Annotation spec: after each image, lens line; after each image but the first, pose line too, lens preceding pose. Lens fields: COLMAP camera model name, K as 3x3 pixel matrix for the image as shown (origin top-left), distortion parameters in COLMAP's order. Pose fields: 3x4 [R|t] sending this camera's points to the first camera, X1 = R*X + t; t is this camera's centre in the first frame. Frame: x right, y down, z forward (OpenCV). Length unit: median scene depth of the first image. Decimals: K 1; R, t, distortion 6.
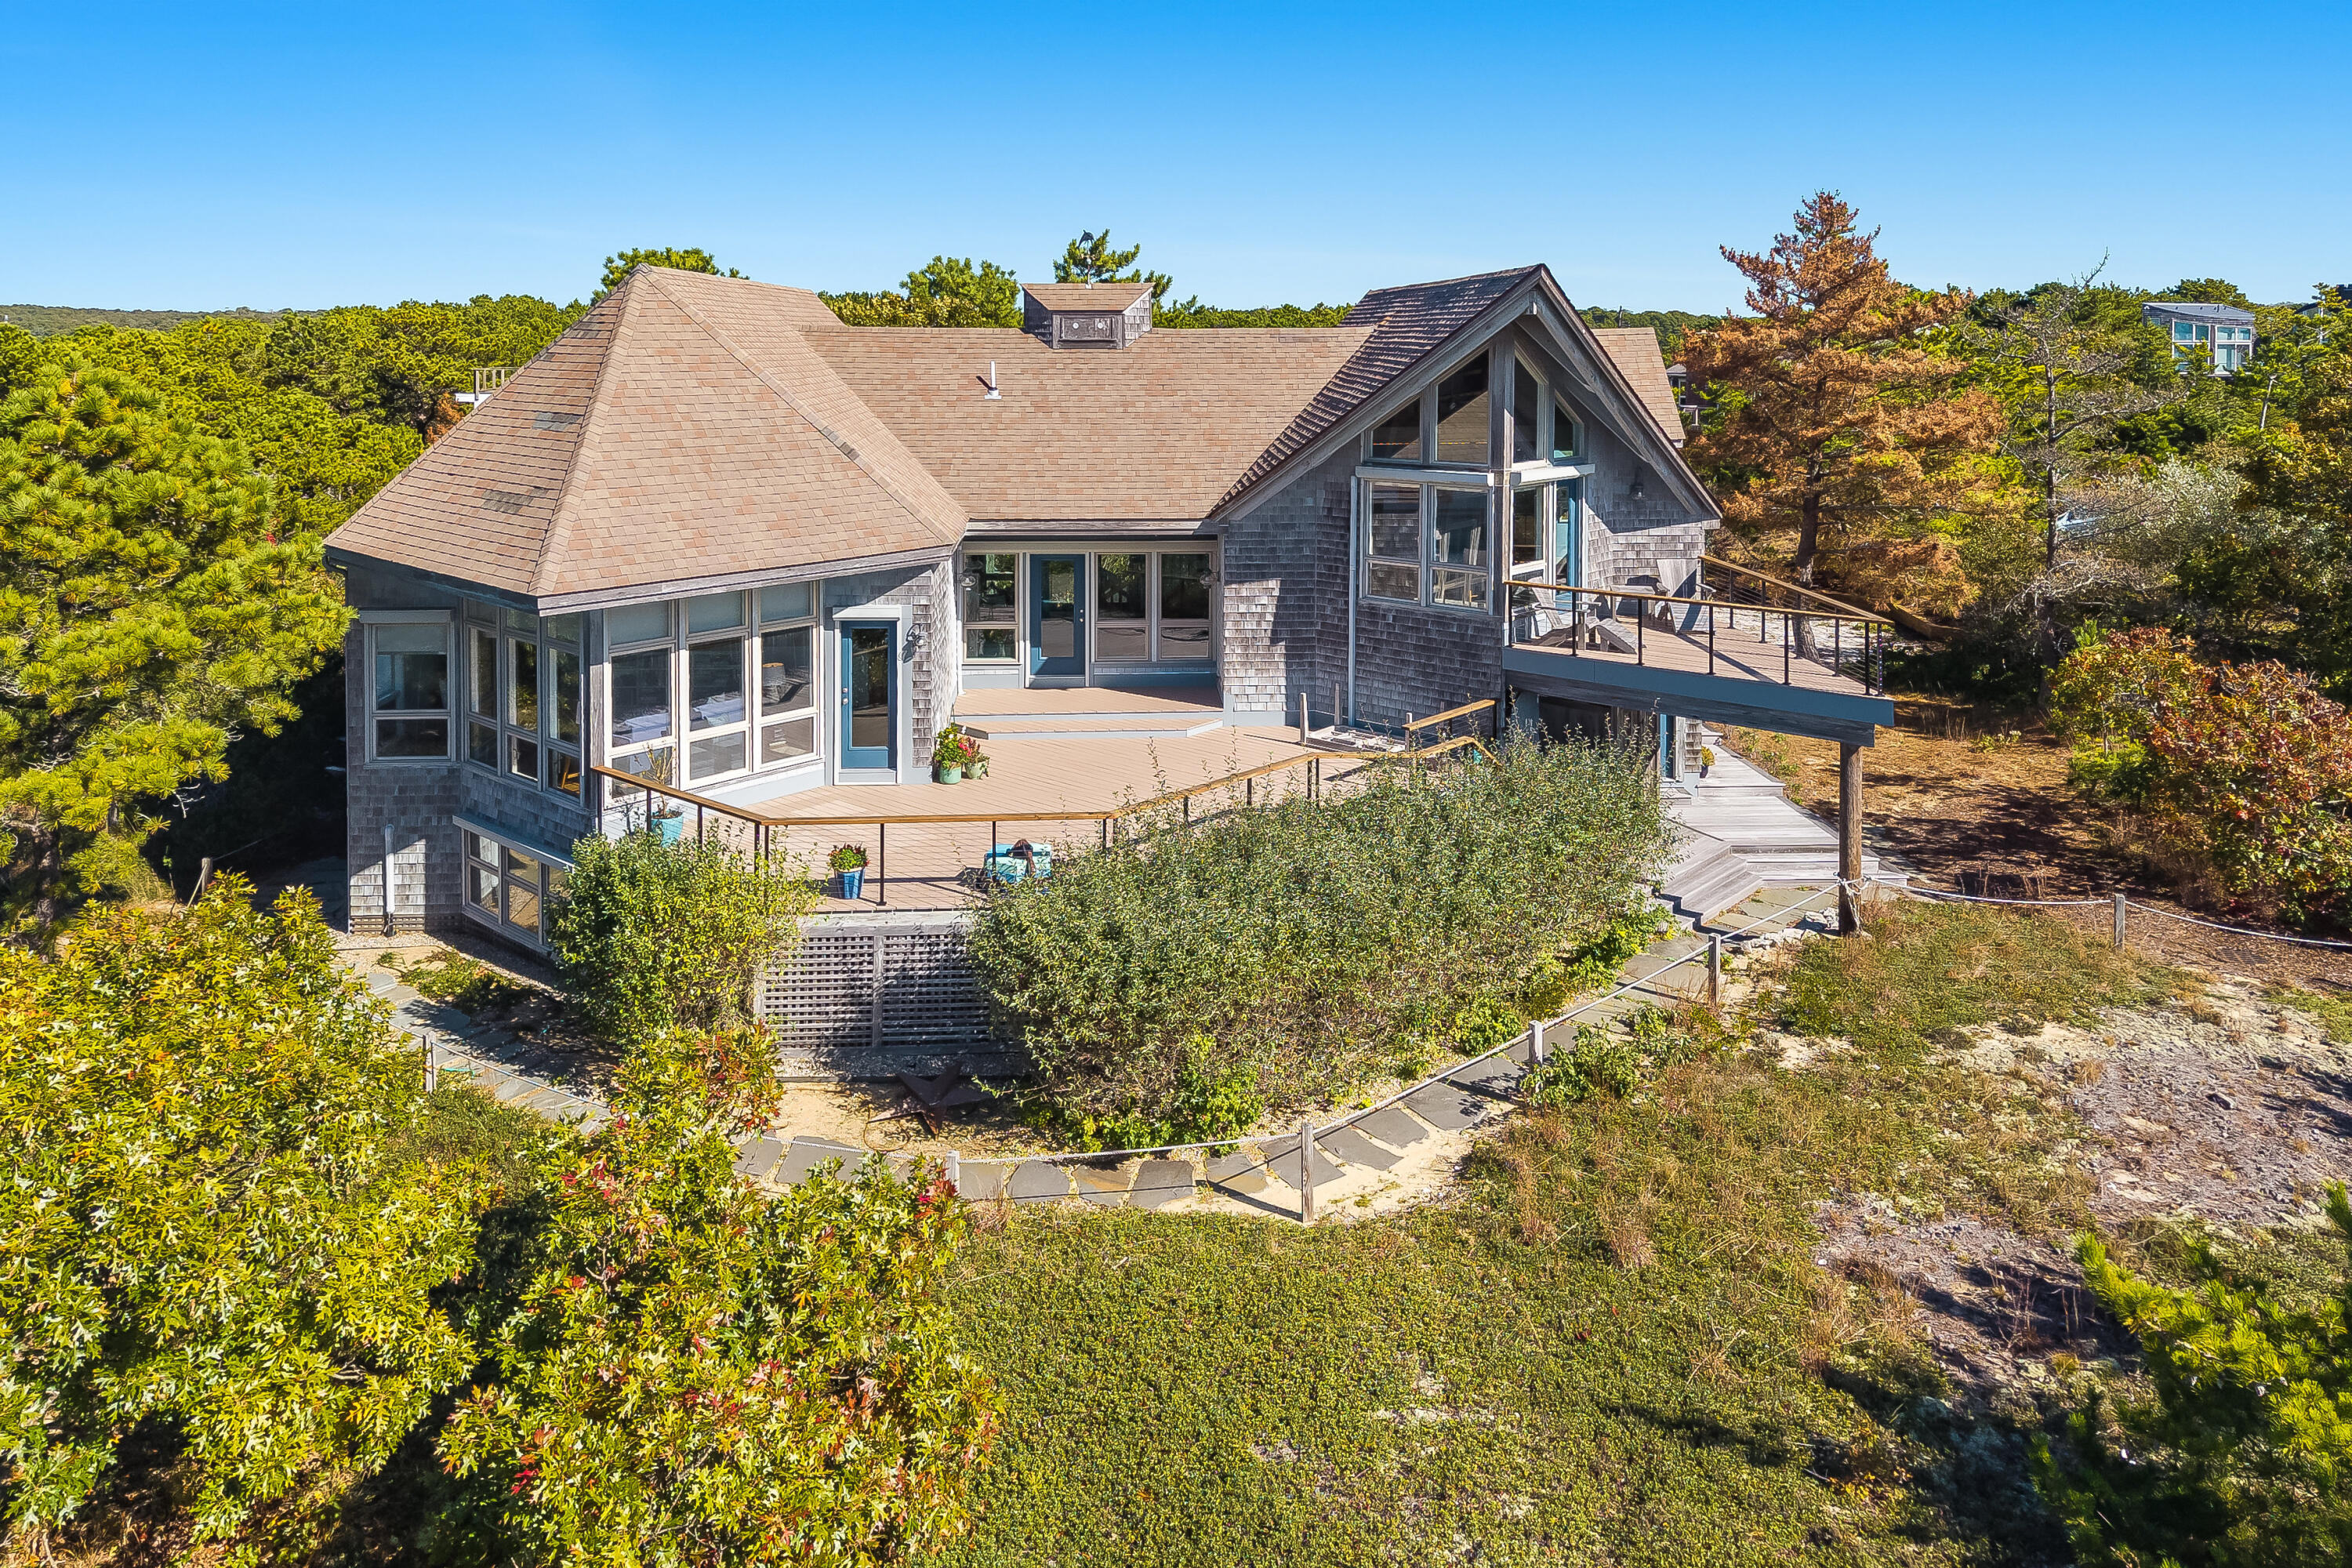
lens RADIAL K [[1615.6, 0, 1176.0], [0, 1615.6, 784.0], [0, 0, 1]] dist [0.054572, -0.102888]
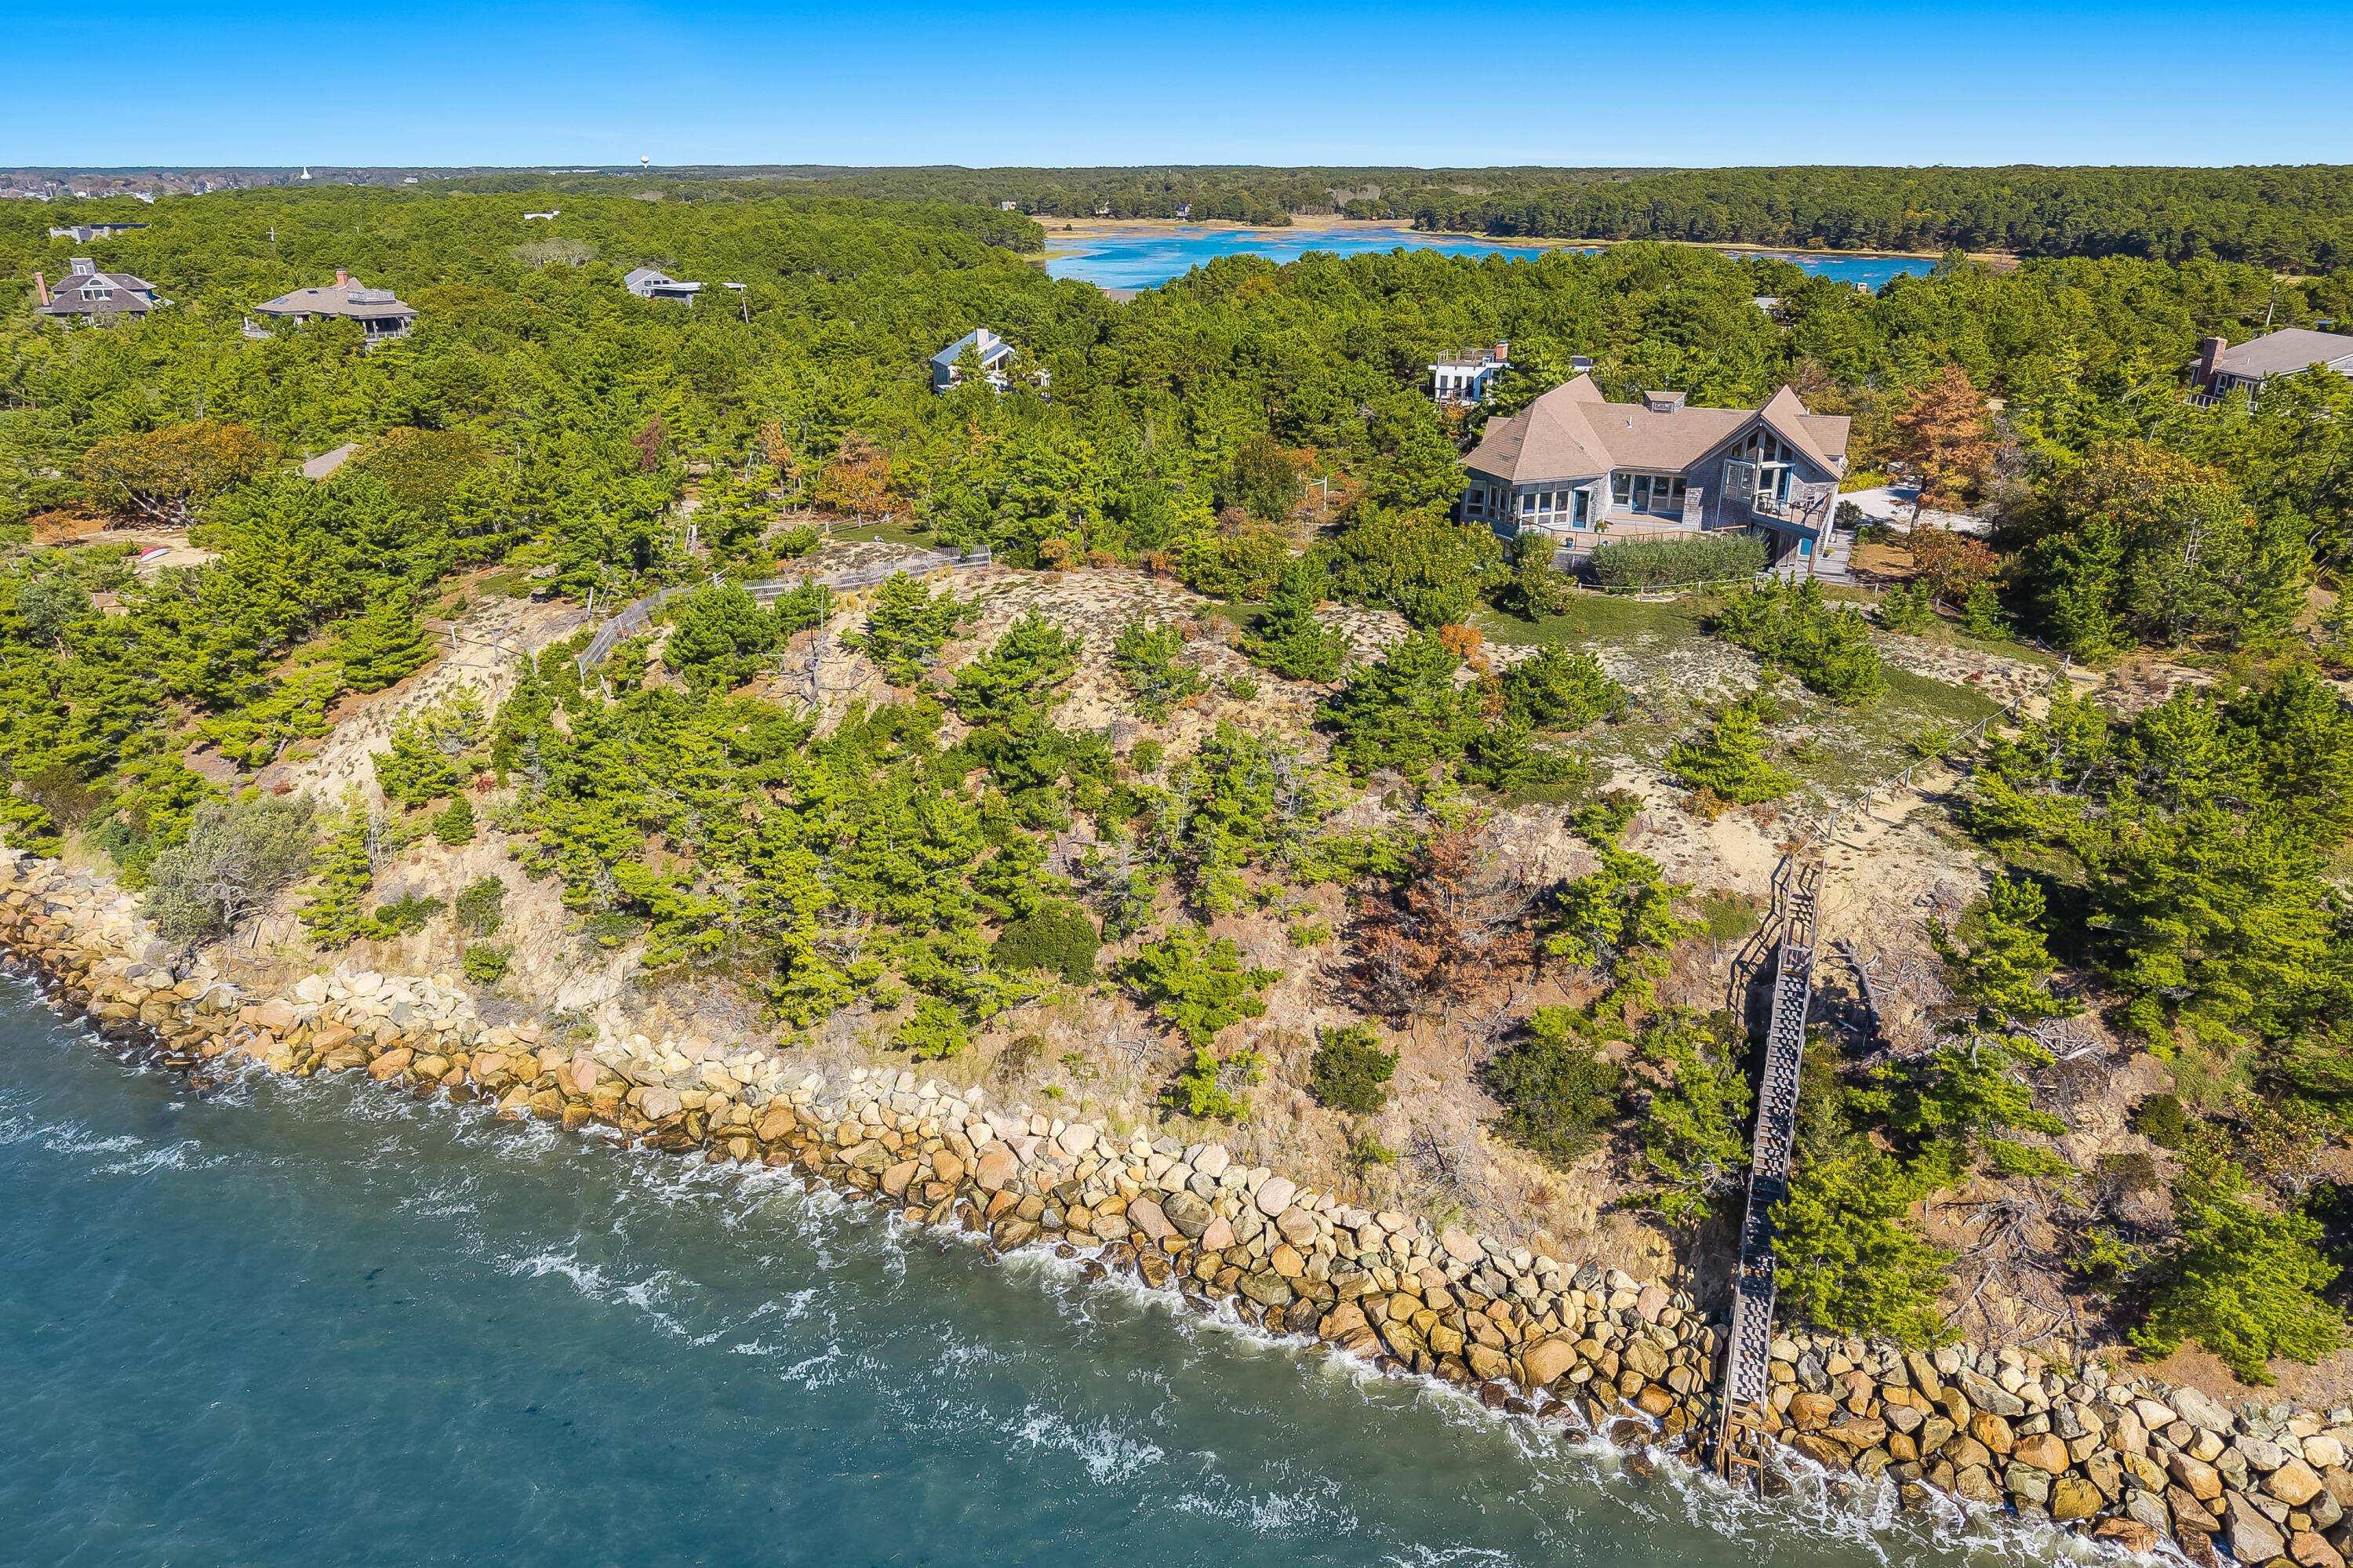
lens RADIAL K [[1610.7, 0, 1176.5], [0, 1610.7, 759.9], [0, 0, 1]] dist [0.000959, -0.005049]
pose [[0.880817, 0.157324, -0.446554, 0.869055], [-0.121230, 0.986678, 0.108489, 0.264108], [0.457673, -0.041423, 0.888155, -3.269109]]
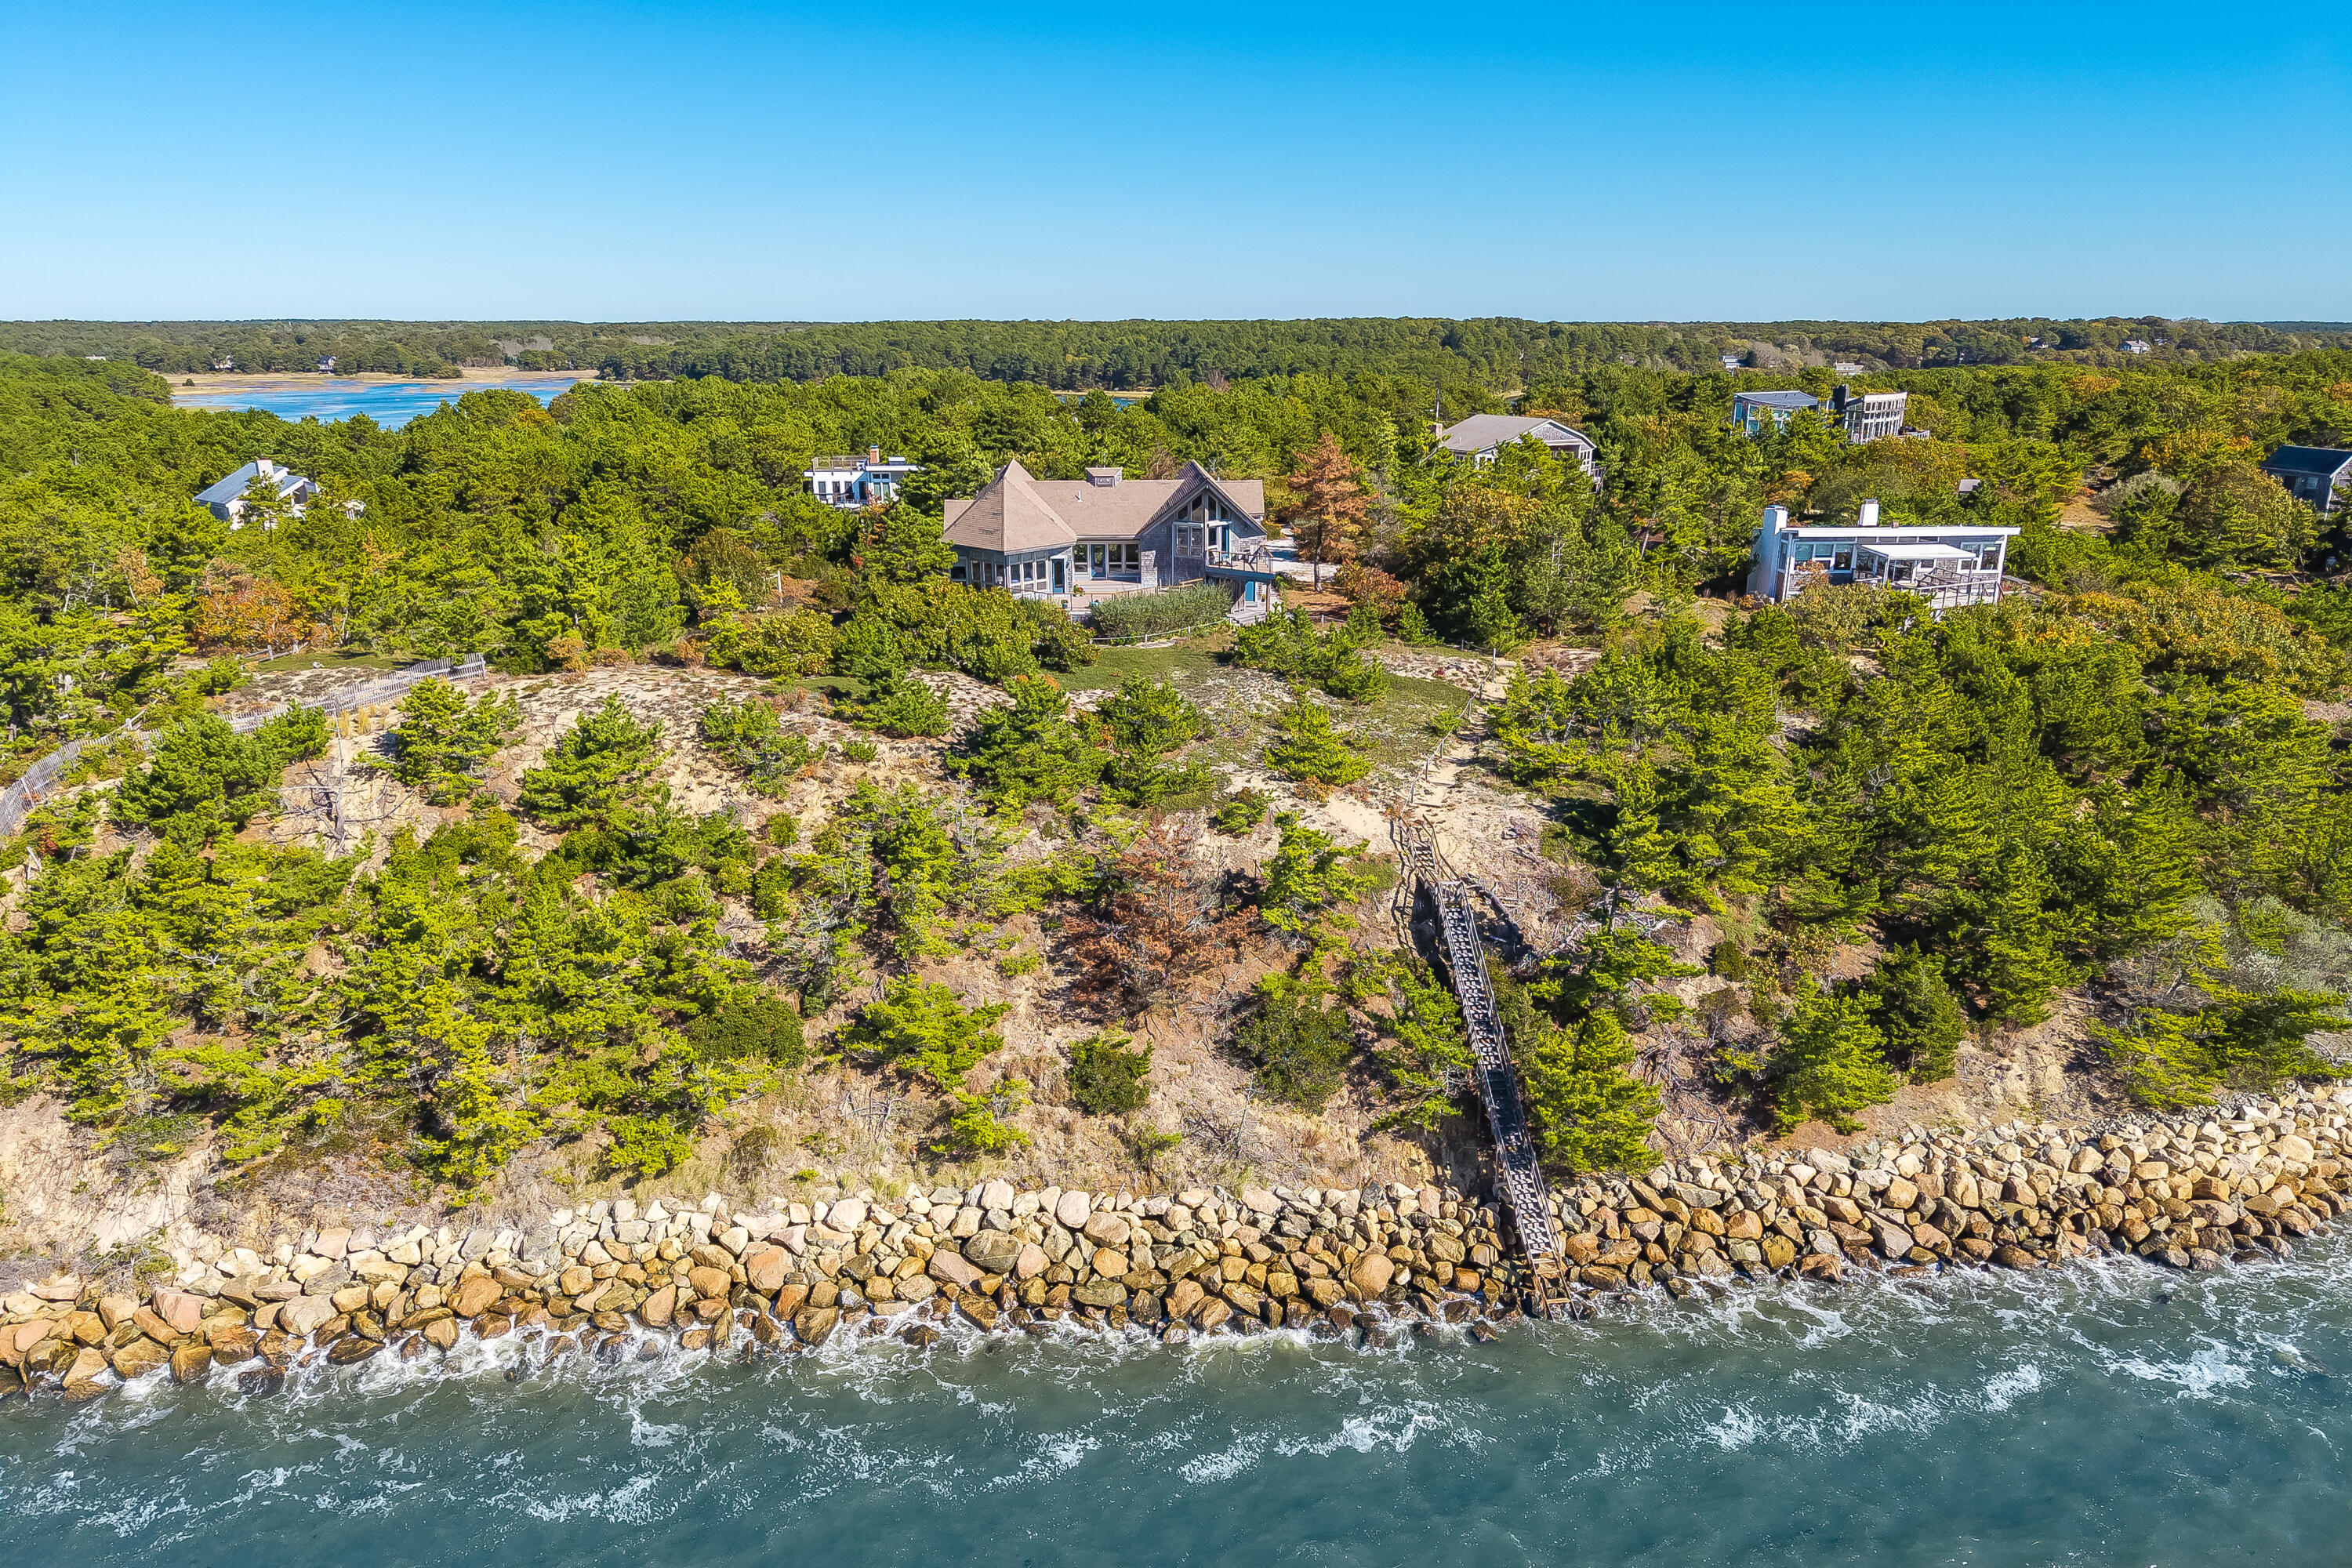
lens RADIAL K [[1615.6, 0, 1176.0], [0, 1615.6, 784.0], [0, 0, 1]] dist [0.054572, -0.102888]
pose [[0.999926, -0.007319, 0.009693, 0.086578], [0.007321, 0.999973, -0.000111, 0.537469], [-0.009692, 0.000182, 0.999953, -3.567637]]
